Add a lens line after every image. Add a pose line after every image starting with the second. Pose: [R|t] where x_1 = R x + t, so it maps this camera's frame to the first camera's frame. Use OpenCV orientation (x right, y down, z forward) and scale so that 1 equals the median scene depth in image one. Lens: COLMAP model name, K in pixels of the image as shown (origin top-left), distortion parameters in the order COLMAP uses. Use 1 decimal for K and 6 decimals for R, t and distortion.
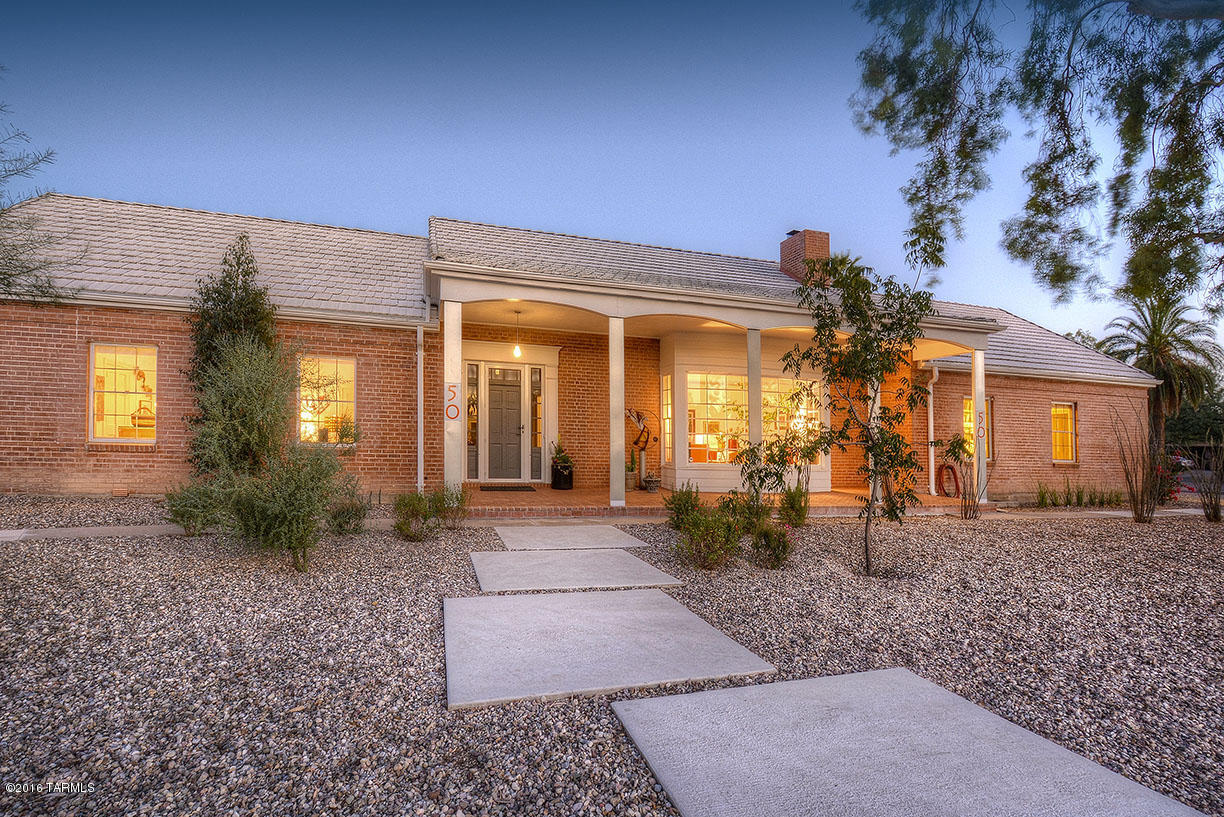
lens RADIAL K [[569.3, 0, 629.7], [0, 569.3, 434.5], [0, 0, 1]] dist [-0.007907, -0.003168]
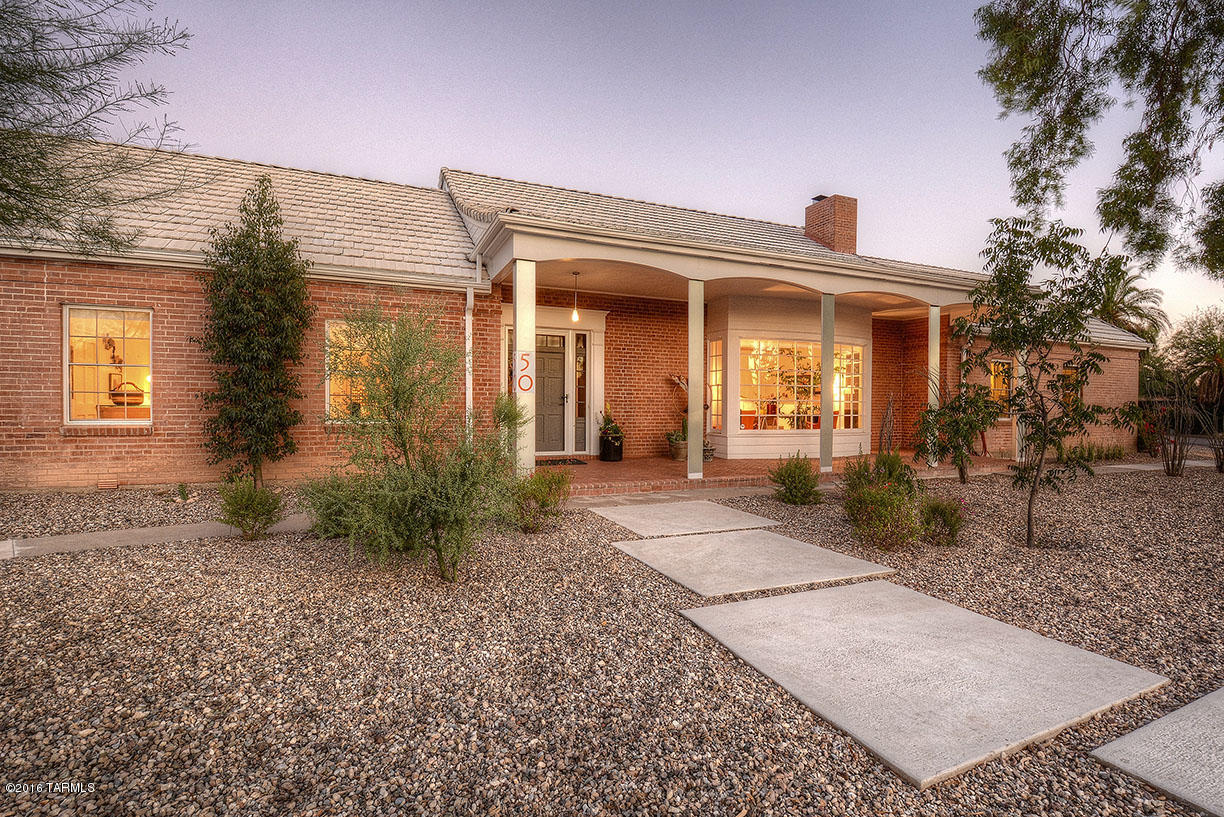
lens RADIAL K [[554.7, 0, 654.2], [0, 554.7, 410.2], [0, 0, 1]] dist [-0.005664, -0.005175]
pose [[0.990888, -0.021131, 0.133020, -0.211873], [0.017987, 0.999531, 0.024794, -0.013586], [-0.133481, -0.022176, 0.990803, 0.090017]]
